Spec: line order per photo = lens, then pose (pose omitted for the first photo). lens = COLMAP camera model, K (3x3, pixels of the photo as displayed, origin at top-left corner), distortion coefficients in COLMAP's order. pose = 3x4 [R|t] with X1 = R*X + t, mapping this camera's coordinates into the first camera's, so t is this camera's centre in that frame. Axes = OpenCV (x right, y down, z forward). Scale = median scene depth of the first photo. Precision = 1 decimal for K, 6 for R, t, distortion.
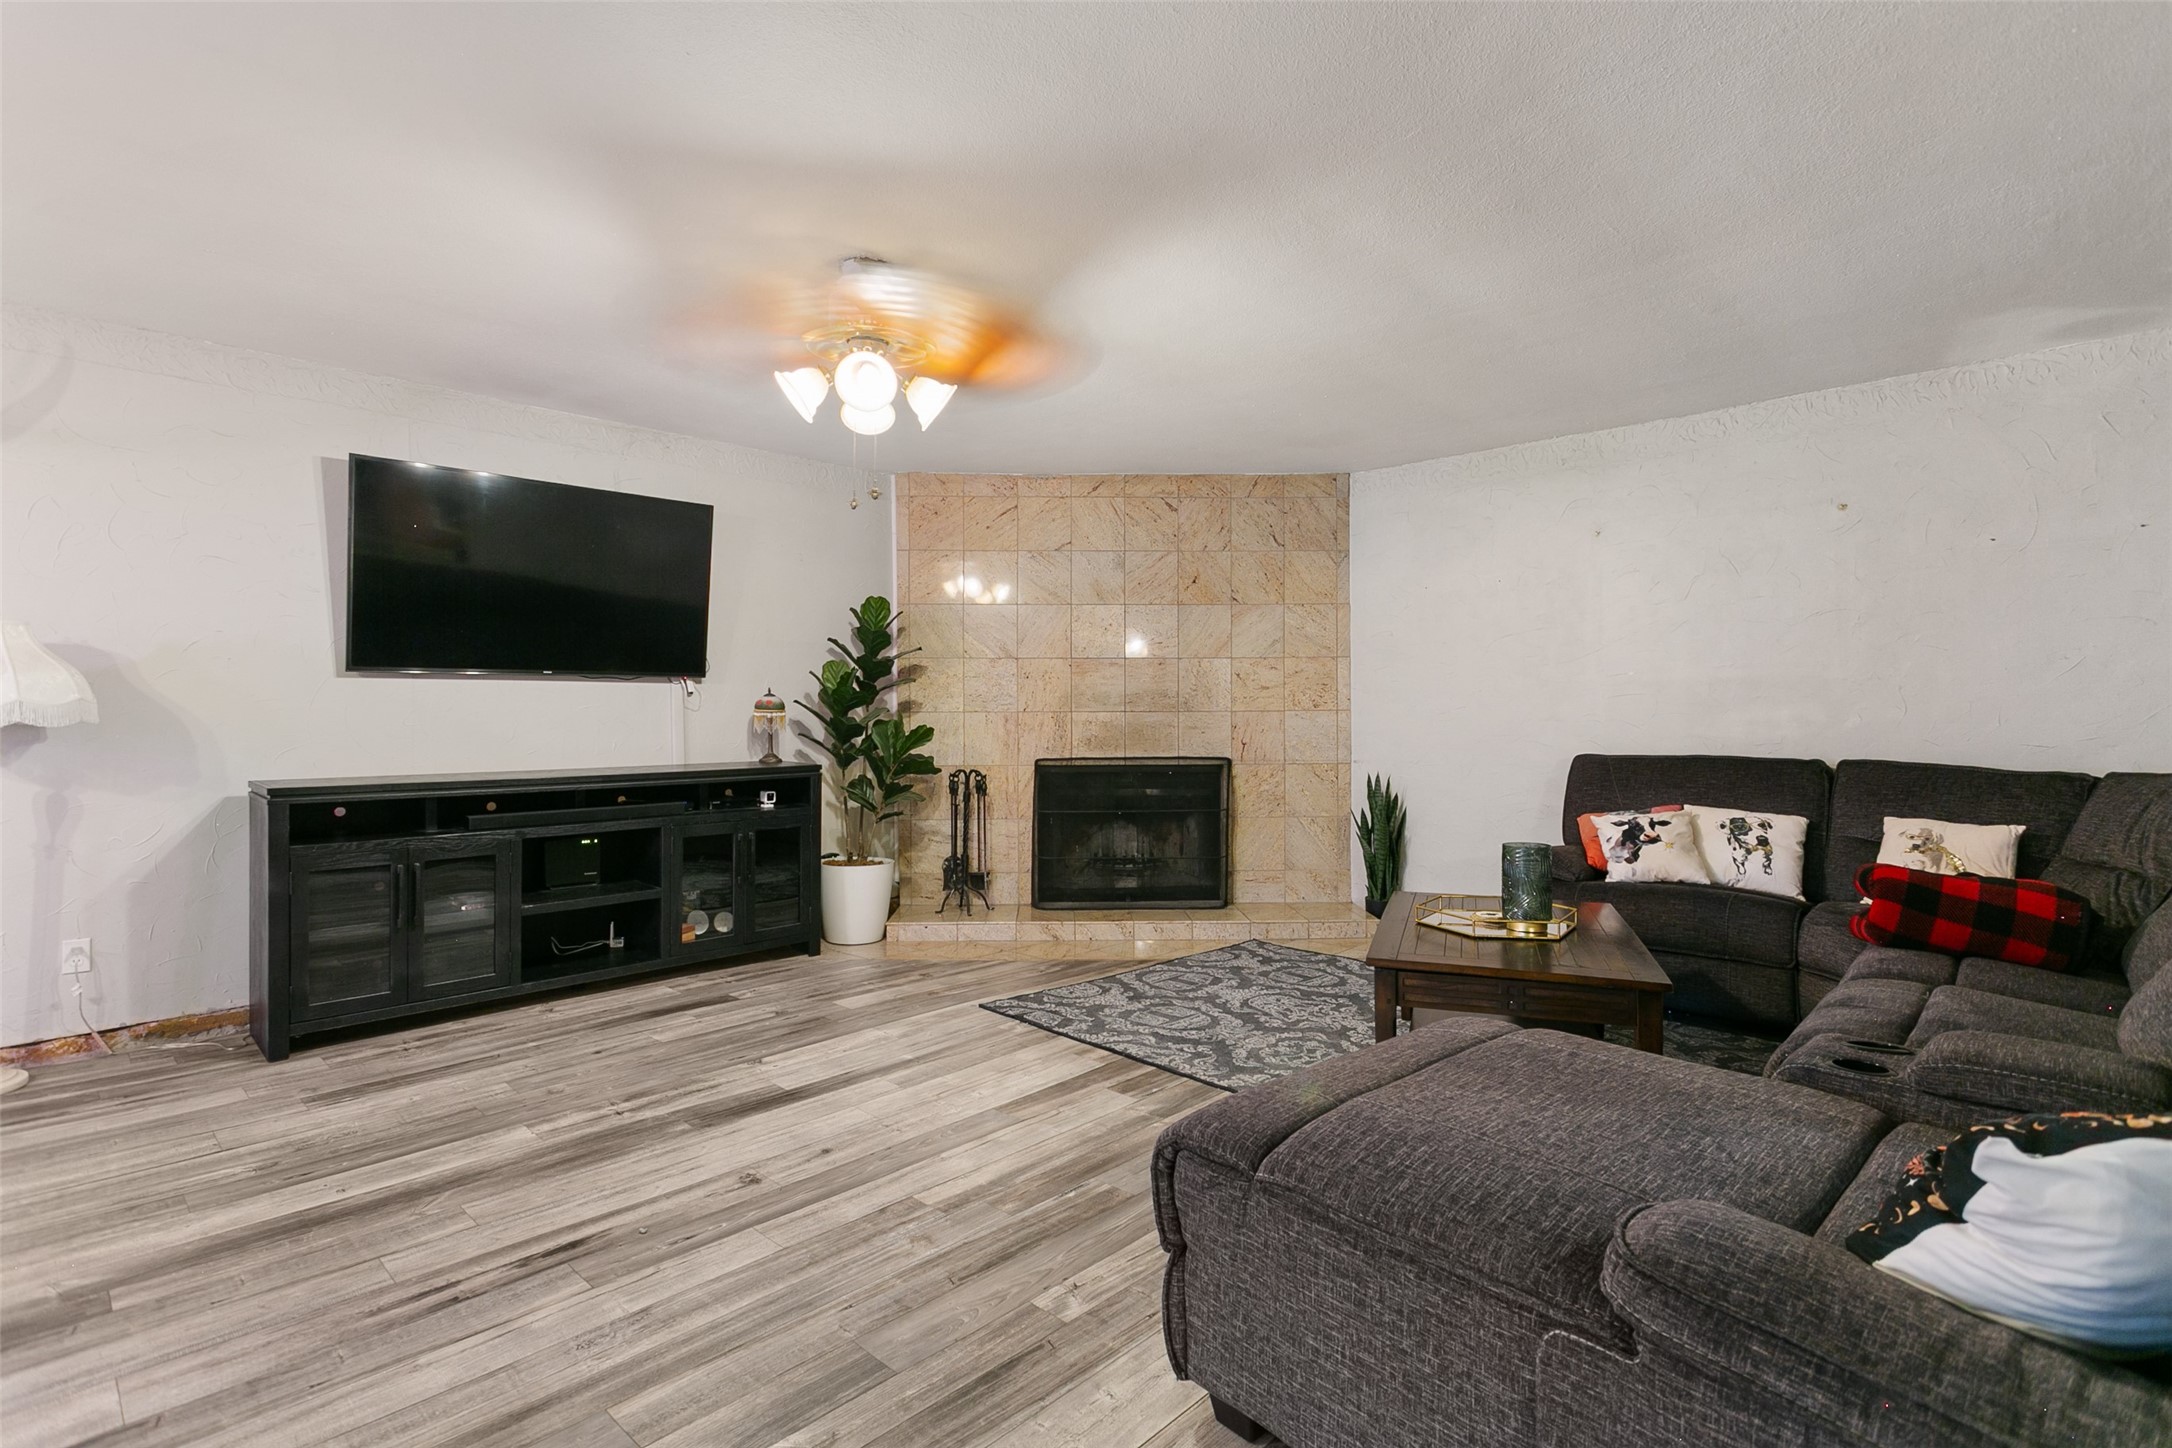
lens RADIAL K [[1057.1, 0, 1081.3], [0, 1057.1, 722.0], [0, 0, 1]] dist [-0.001435, 0.002472]
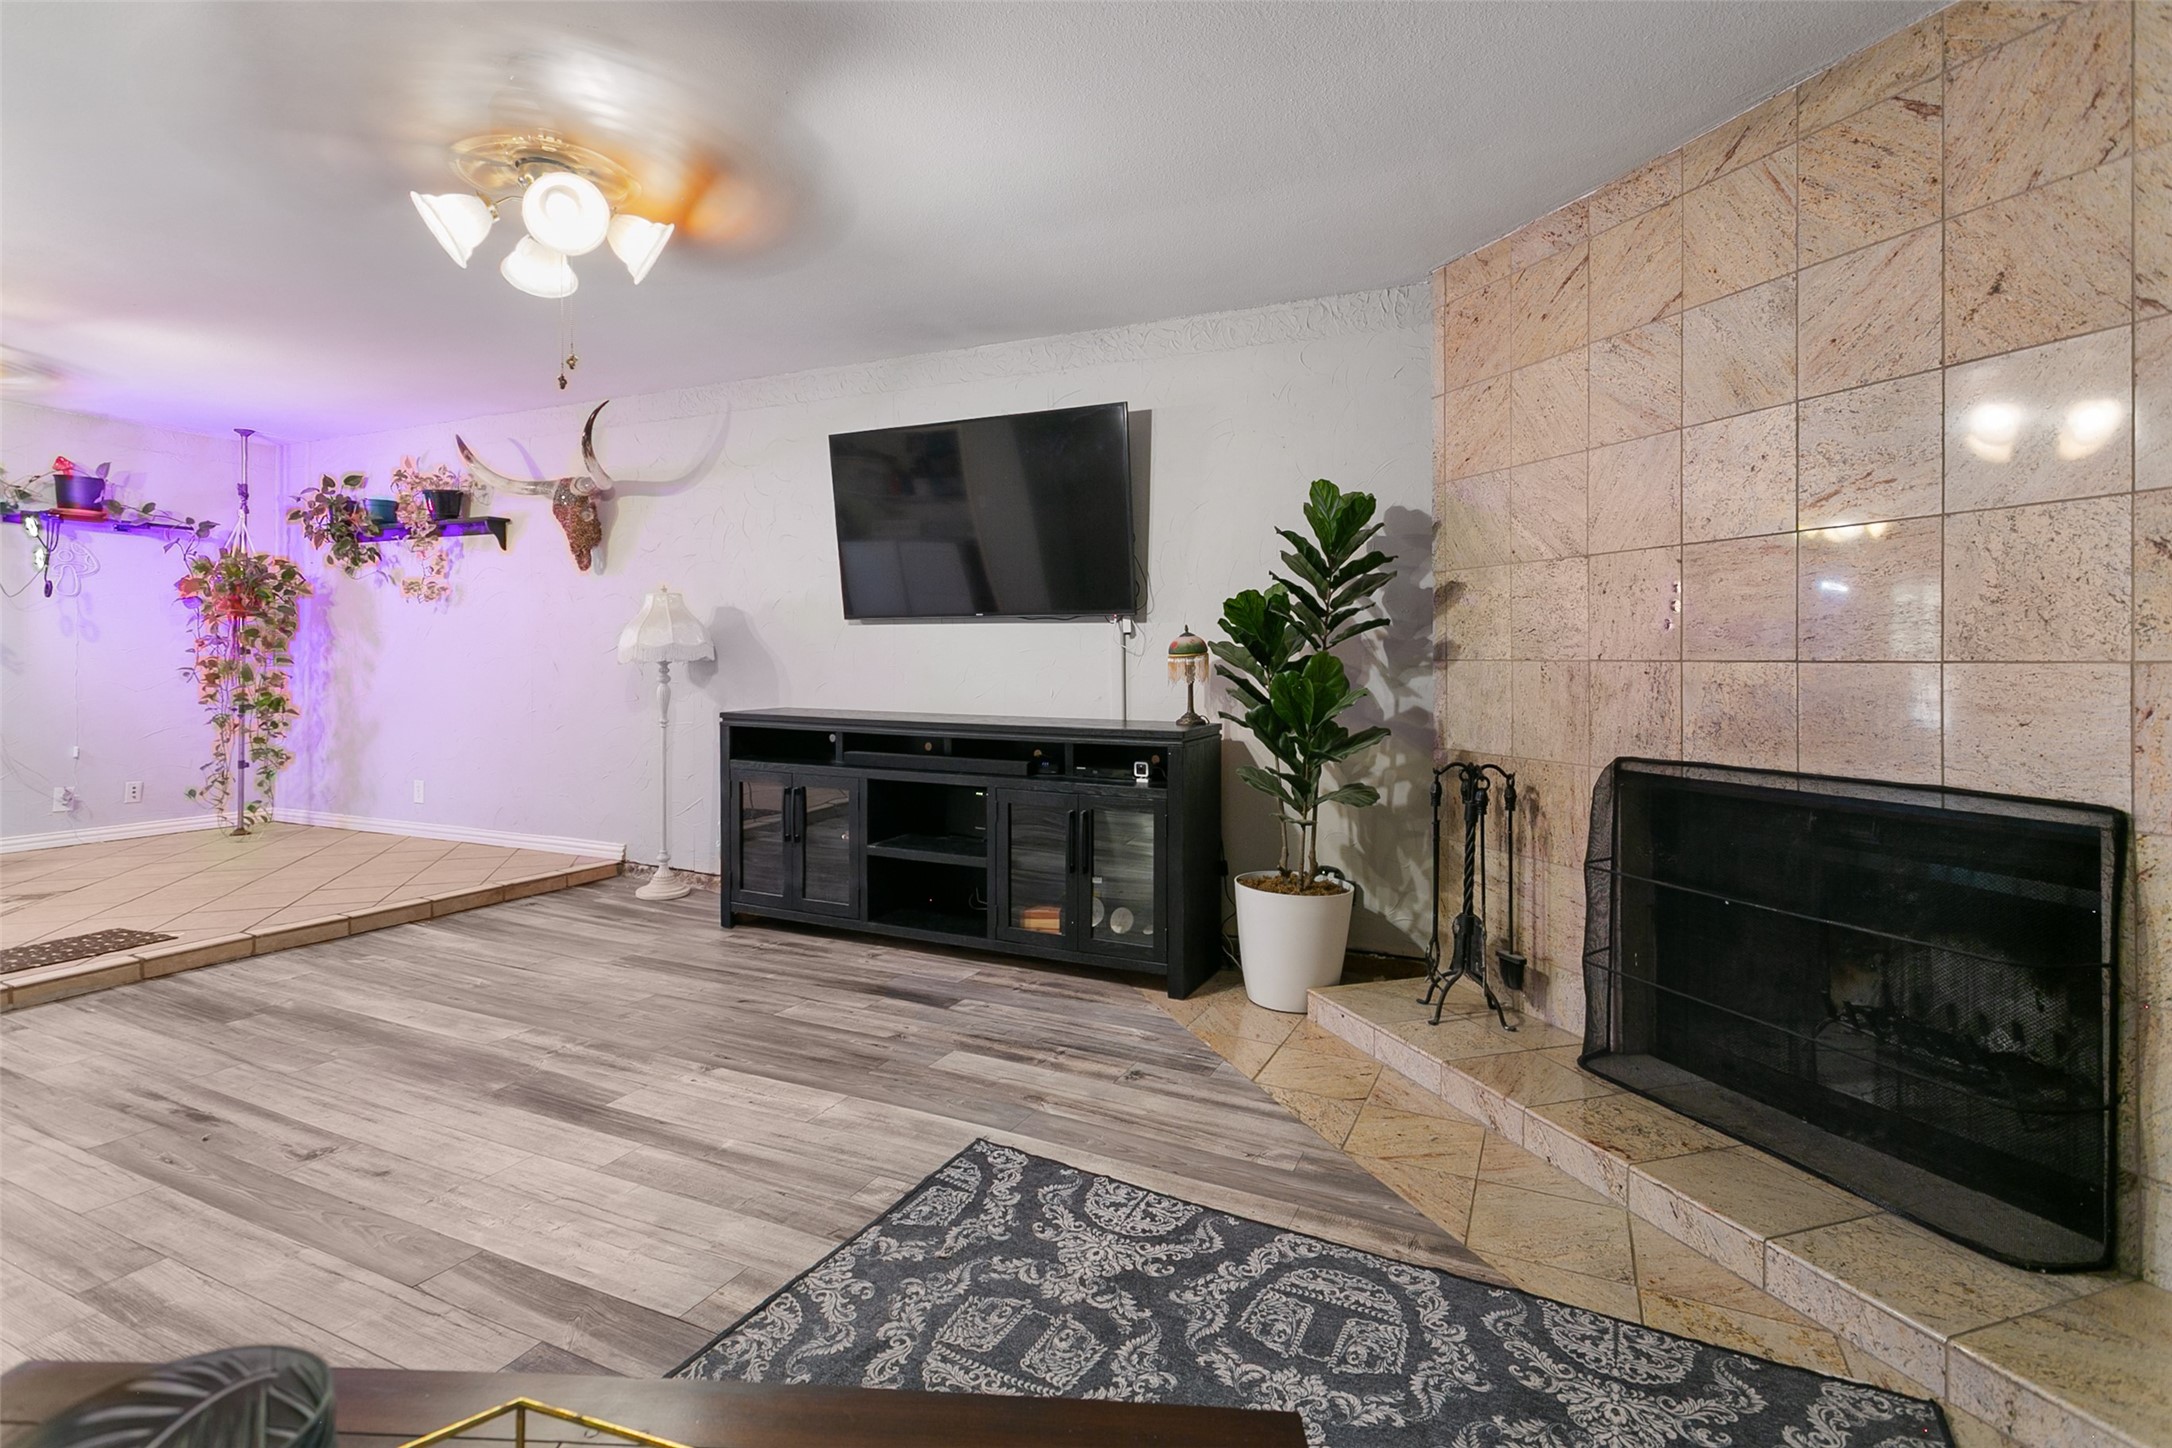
lens RADIAL K [[1057.1, 0, 1068.1], [0, 1057.1, 661.2], [0, 0, 1]] dist [-0.001435, 0.002472]
pose [[0.304405, 0.005185, -0.952529, 0.458993], [-0.019267, 0.999814, -0.000715, -0.005588], [0.952348, 0.018570, 0.304448, 0.801586]]
